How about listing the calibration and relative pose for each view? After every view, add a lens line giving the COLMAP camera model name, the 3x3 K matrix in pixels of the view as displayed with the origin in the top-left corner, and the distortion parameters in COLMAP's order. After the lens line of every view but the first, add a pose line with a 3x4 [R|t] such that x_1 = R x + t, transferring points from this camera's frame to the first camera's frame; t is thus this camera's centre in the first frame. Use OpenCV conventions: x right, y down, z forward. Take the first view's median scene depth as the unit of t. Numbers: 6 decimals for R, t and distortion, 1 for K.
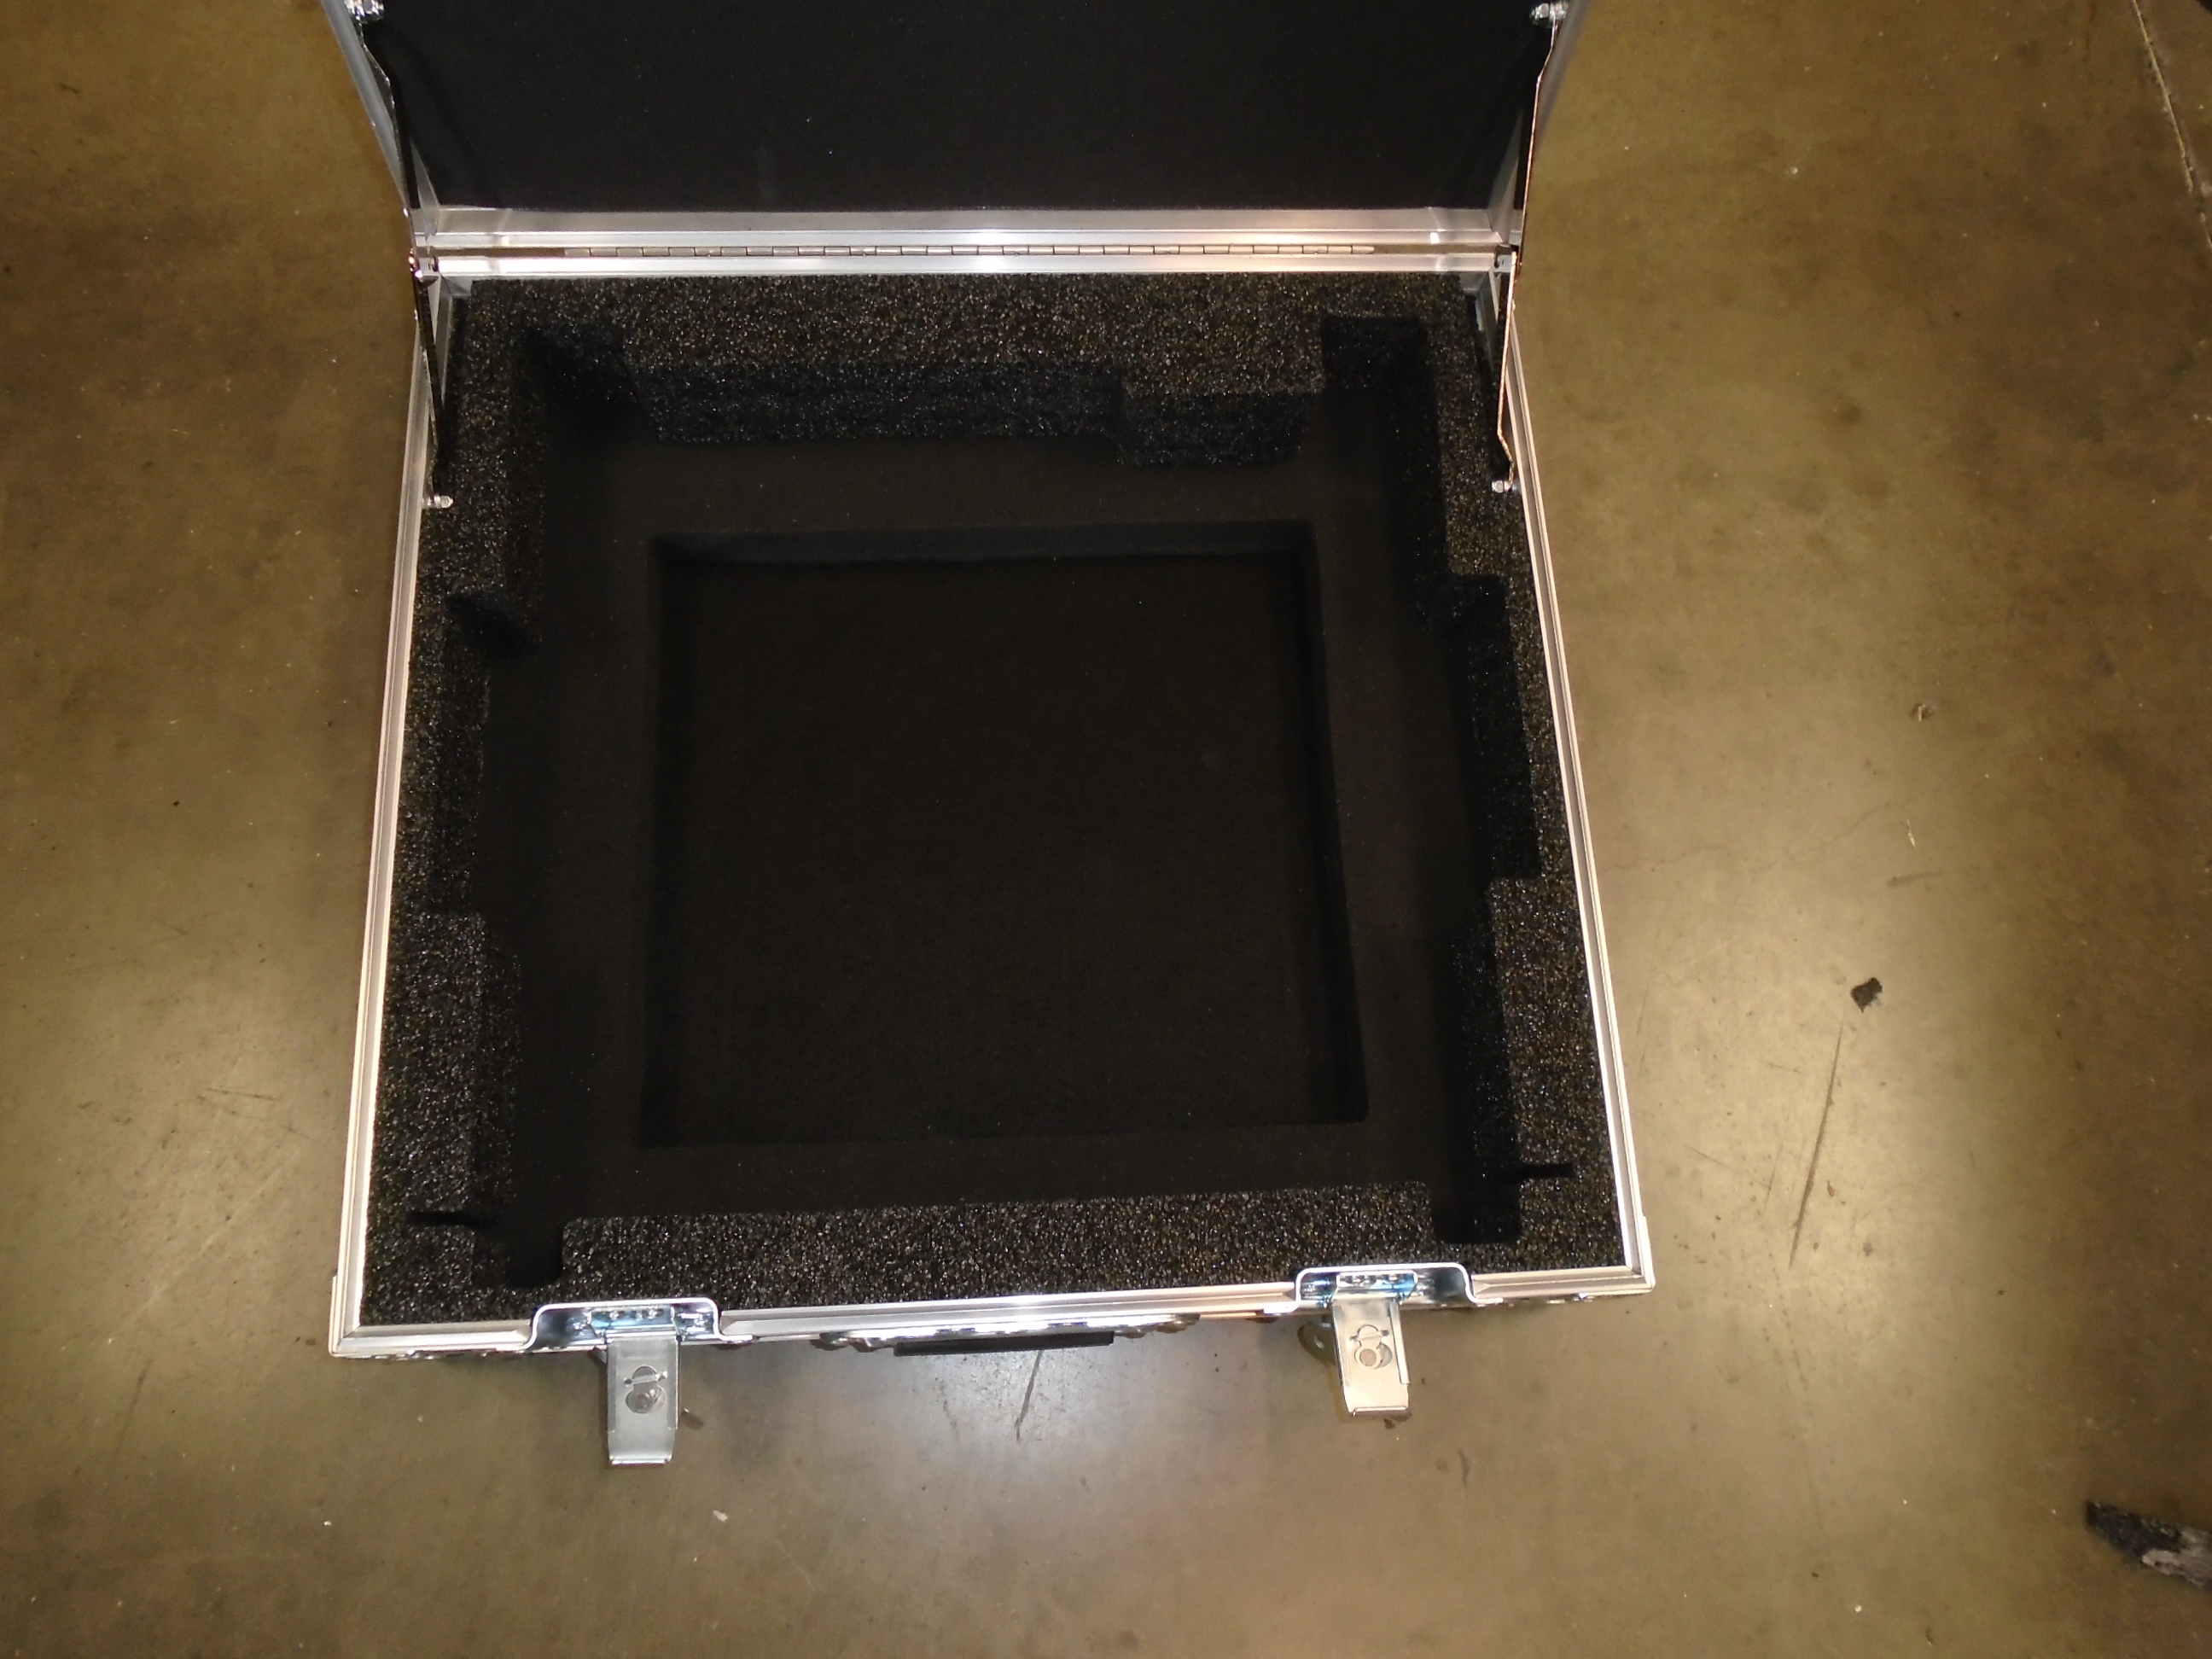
lens RADIAL K [[1688.7, 0, 1106.0], [0, 1688.7, 829.5], [0, 0, 1]] dist [-0.010137, 0.002033]
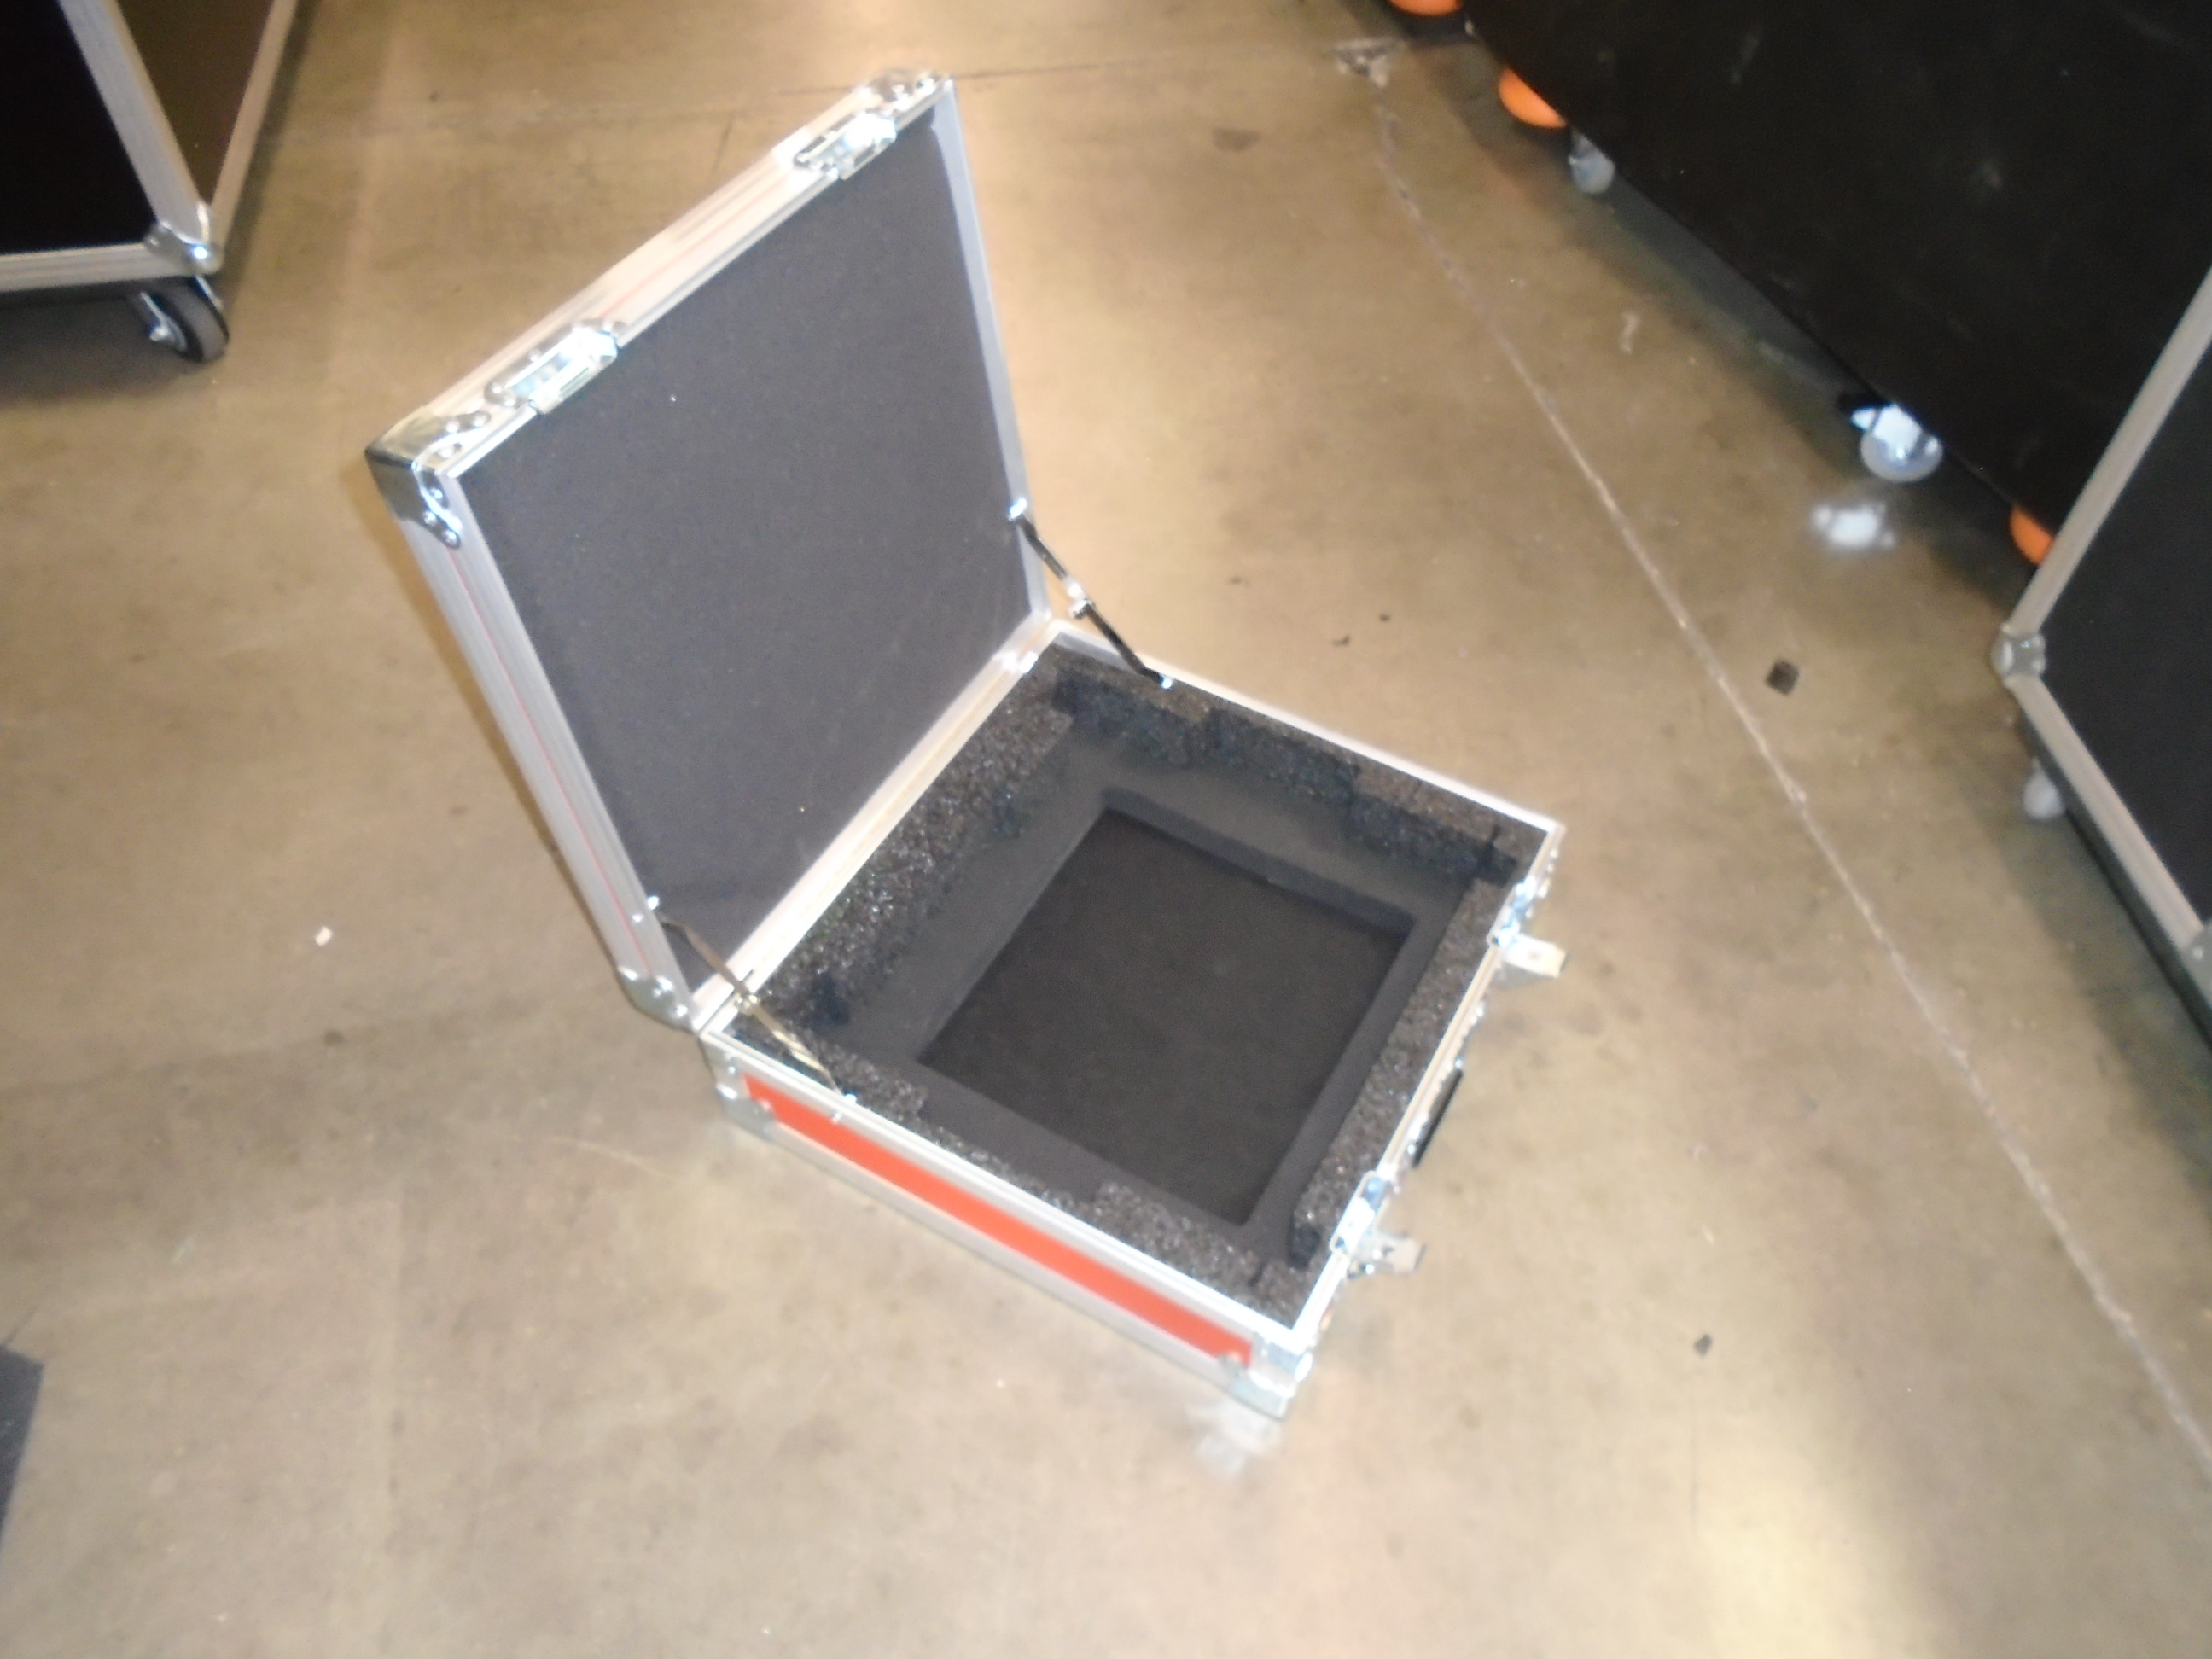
lens RADIAL K [[1689.6, 0, 1106.0], [0, 1689.6, 829.5], [0, 0, 1]] dist [-0.015830, 0.002862]
pose [[0.989235, -0.138026, 0.048606, -0.068628], [0.146187, 0.917198, -0.370644, 0.156189], [0.006577, 0.373760, 0.927502, -0.528616]]
